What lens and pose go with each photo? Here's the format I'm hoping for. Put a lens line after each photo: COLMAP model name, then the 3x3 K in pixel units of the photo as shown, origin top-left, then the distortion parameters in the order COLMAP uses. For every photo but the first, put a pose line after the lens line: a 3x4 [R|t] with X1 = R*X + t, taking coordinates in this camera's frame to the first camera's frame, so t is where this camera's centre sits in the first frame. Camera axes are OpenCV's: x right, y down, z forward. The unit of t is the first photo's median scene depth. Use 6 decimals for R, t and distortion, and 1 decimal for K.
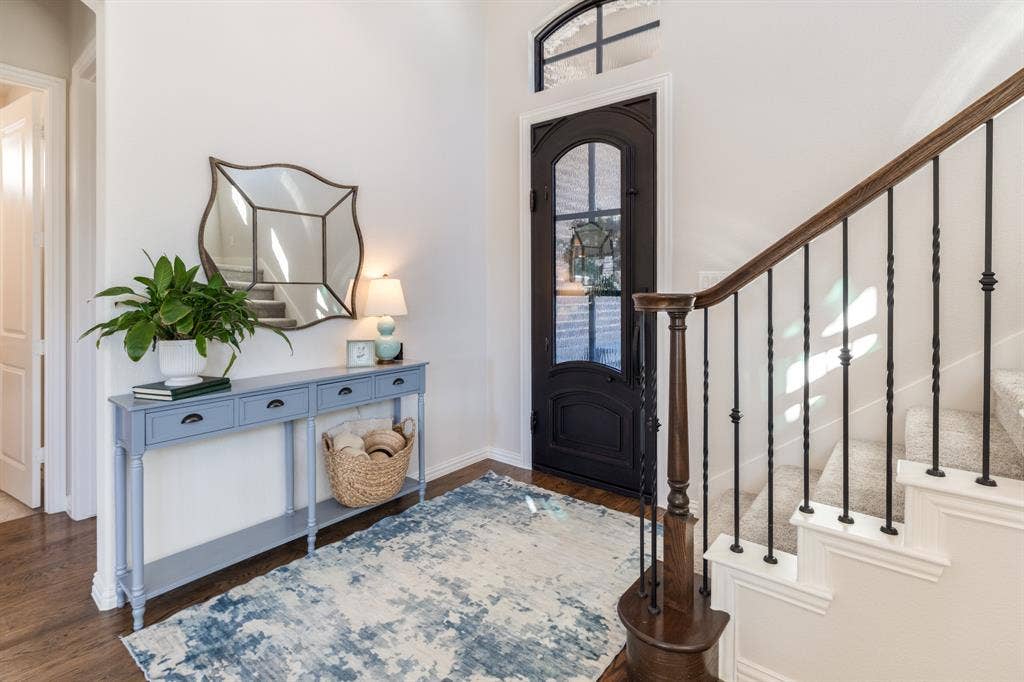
lens RADIAL K [[503.0, 0, 512.1], [0, 503.0, 292.9], [0, 0, 1]] dist [0.001475, 0.000016]
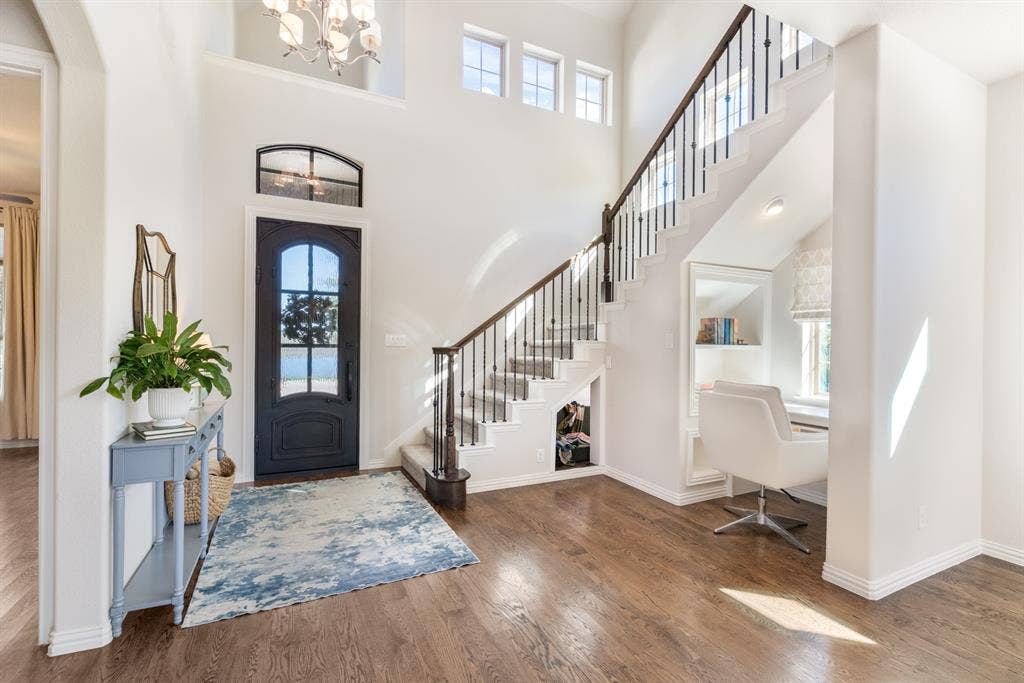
lens RADIAL K [[468.8, 0, 510.9], [0, 468.8, 358.9], [0, 0, 1]] dist [0.003577, 0.000432]
pose [[0.420484, -0.029354, 0.906825, -1.001698], [-0.000718, 0.999465, 0.032685, -0.007037], [-0.907300, -0.014394, 0.420238, -0.143398]]
